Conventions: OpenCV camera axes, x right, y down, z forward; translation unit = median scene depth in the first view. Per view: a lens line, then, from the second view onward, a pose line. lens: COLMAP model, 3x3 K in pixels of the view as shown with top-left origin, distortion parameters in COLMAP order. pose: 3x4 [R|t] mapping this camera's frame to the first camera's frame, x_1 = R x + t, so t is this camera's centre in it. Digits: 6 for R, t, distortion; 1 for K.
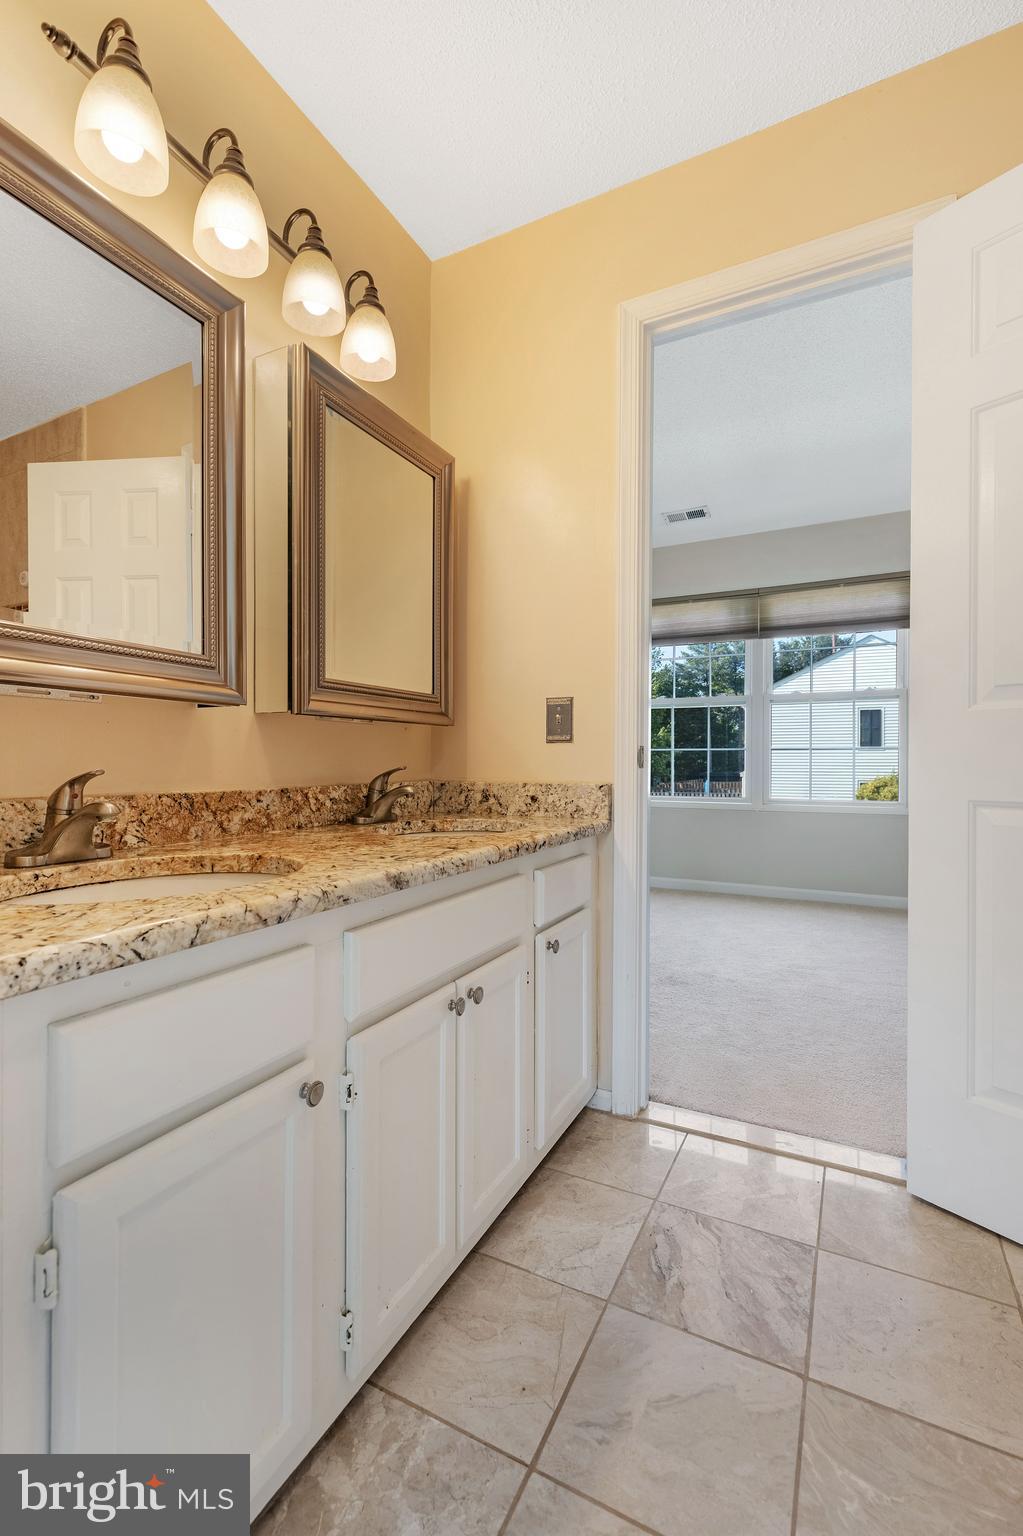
lens RADIAL K [[698.6, 0, 504.4], [0, 698.6, 768.1], [0, 0, 1]] dist [0.001577, 0.000539]
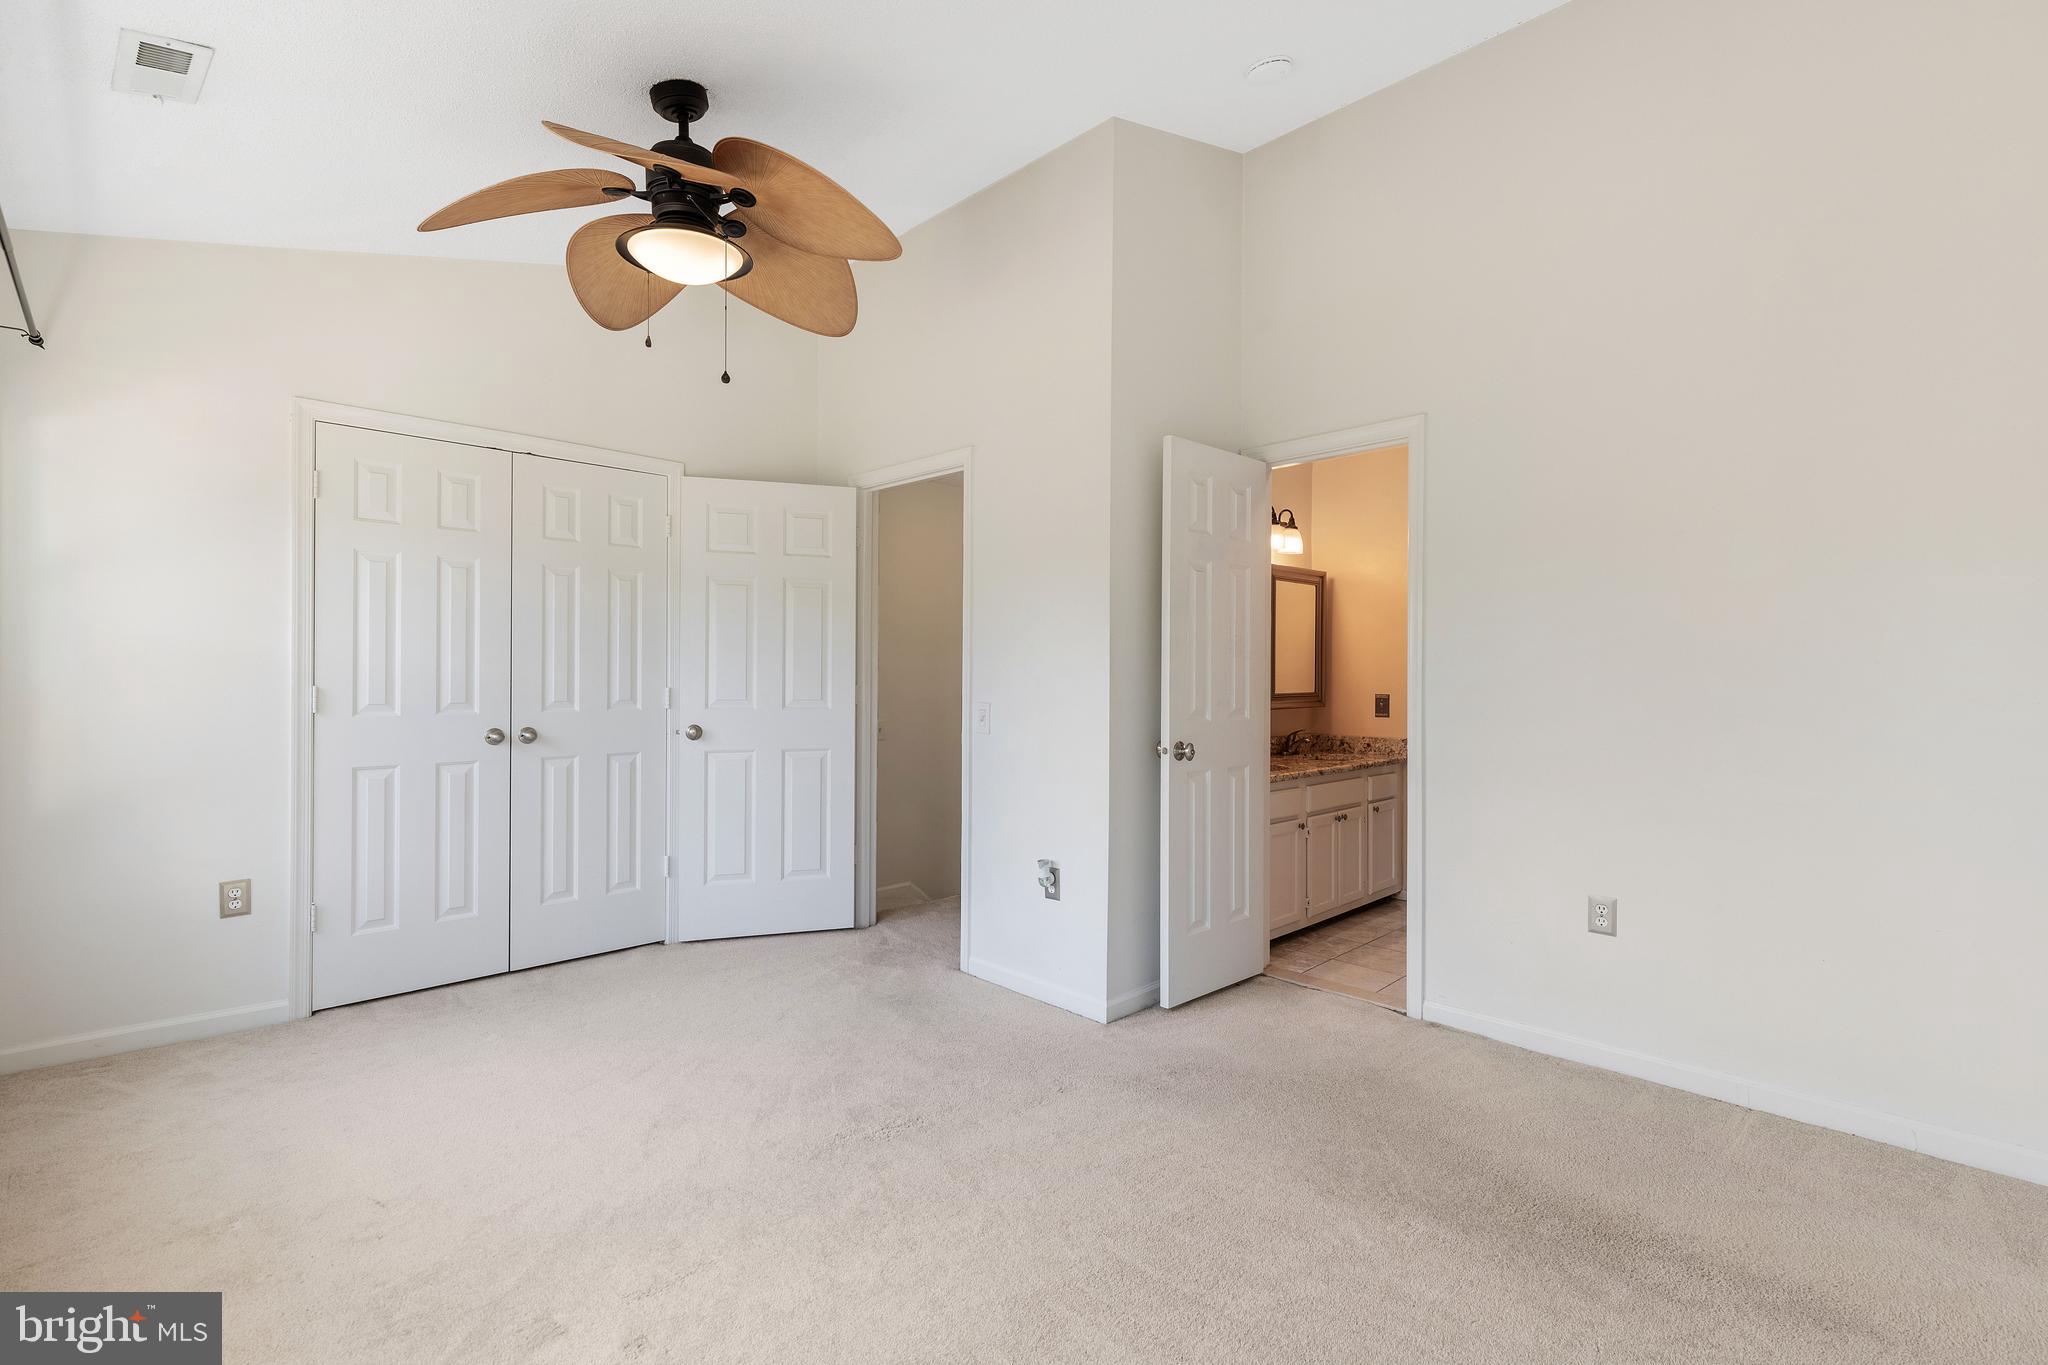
lens RADIAL K [[931.5, 0, 1007.6], [0, 931.5, 683.0], [0, 0, 1]] dist [0.001577, 0.000539]
pose [[0.943607, 0.002318, -0.331059, -0.060359], [-0.002054, 0.999997, 0.001148, -0.161636], [0.331061, -0.000404, 0.943609, -2.244646]]
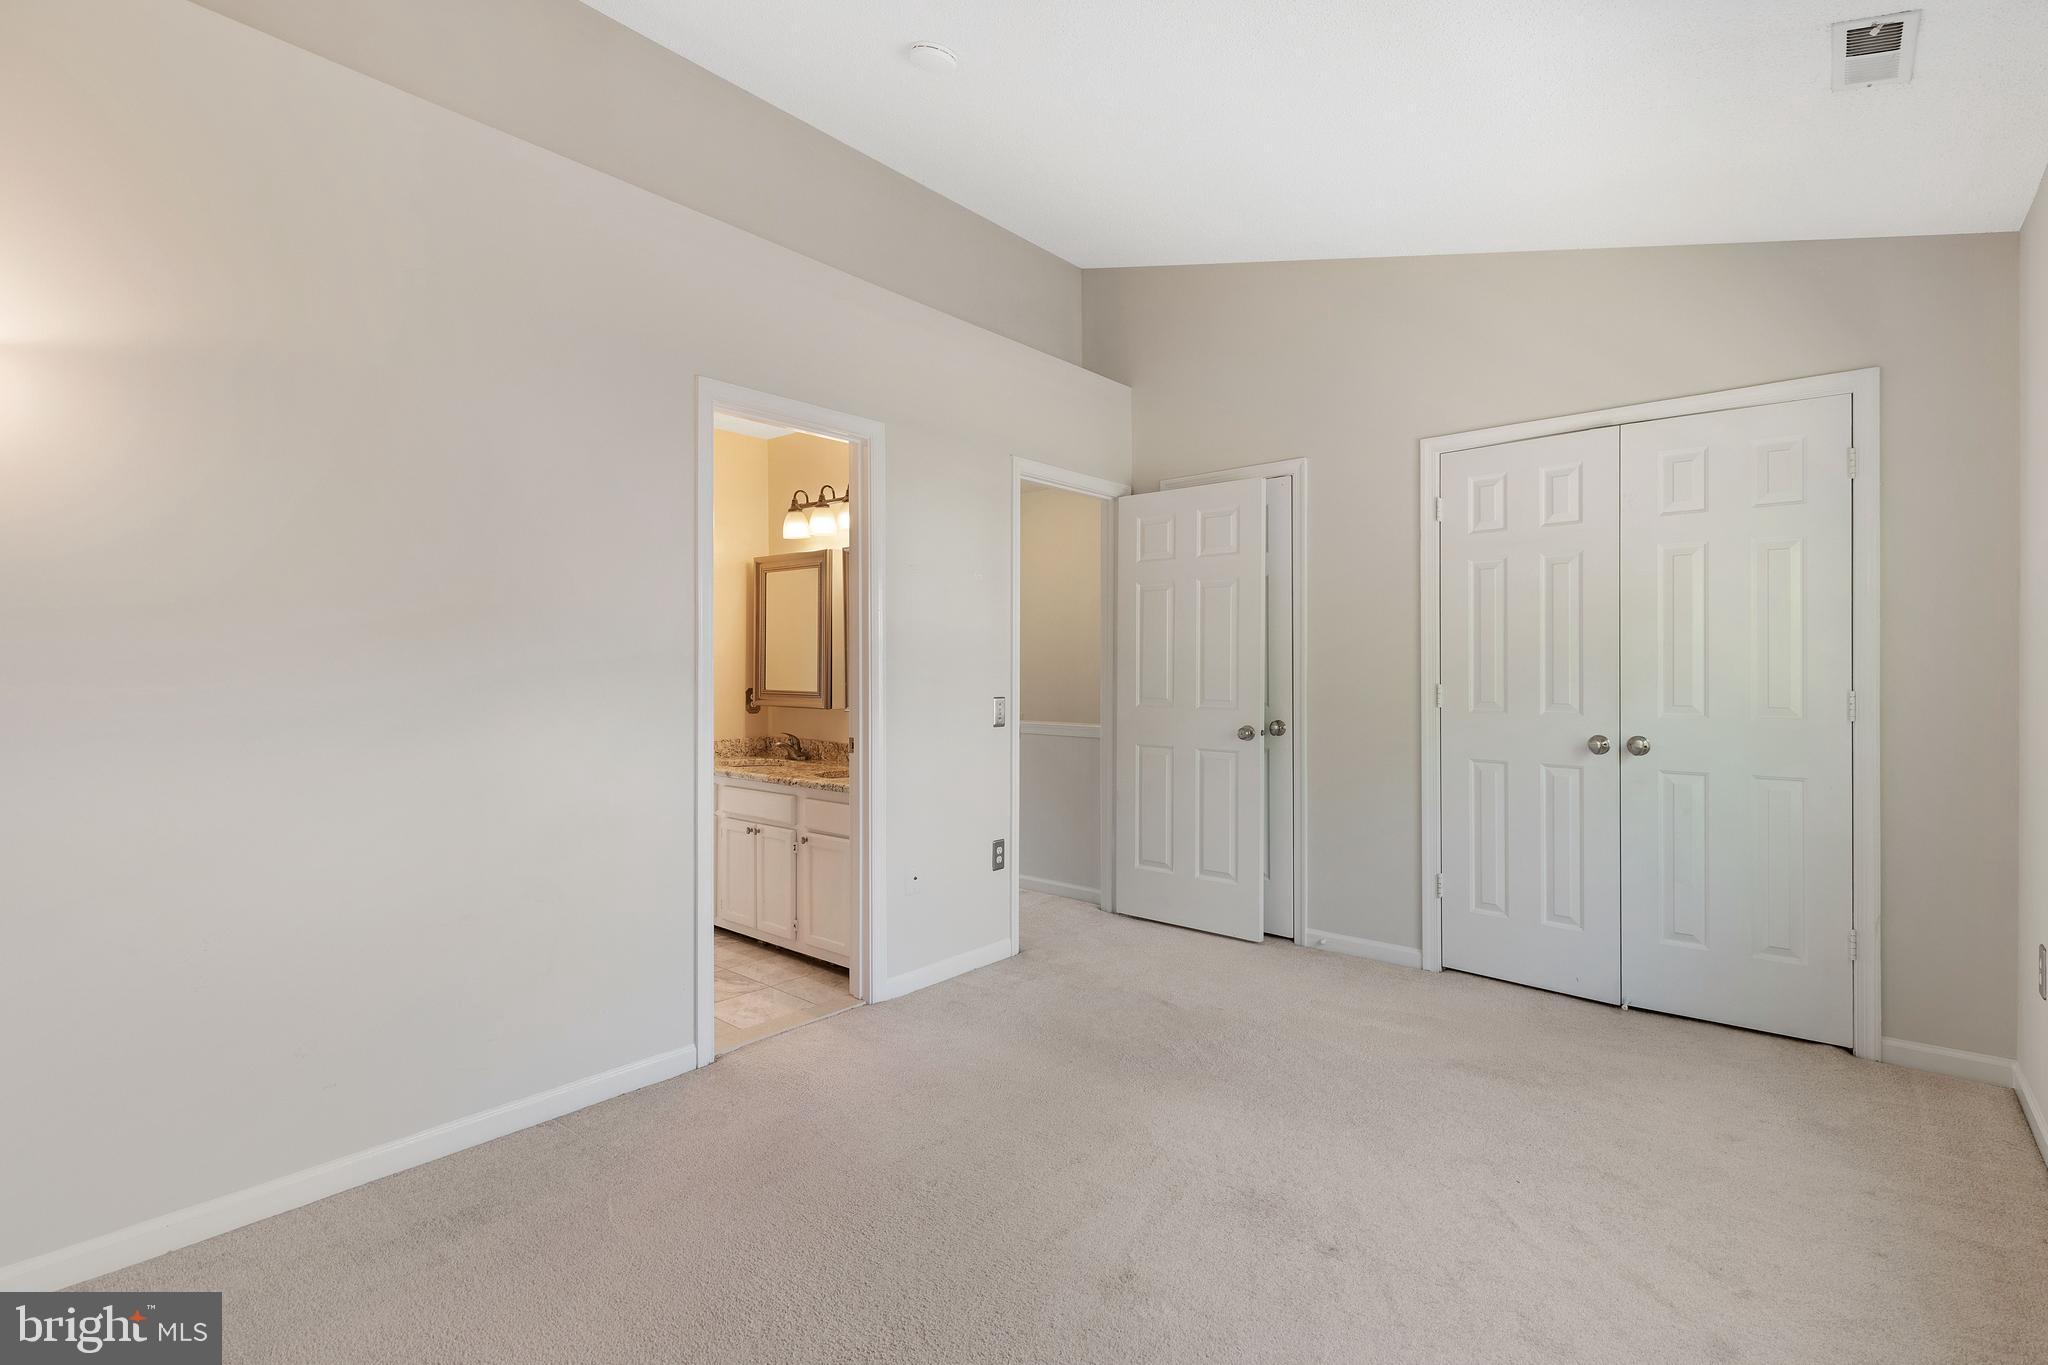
lens RADIAL K [[931.5, 0, 1007.6], [0, 931.5, 681.8], [0, 0, 1]] dist [0.001577, 0.000539]
pose [[-0.260762, -0.008723, -0.965364, 2.234155], [0.001360, 0.999955, -0.009403, -0.131143], [0.965402, -0.003765, -0.260738, 2.084403]]
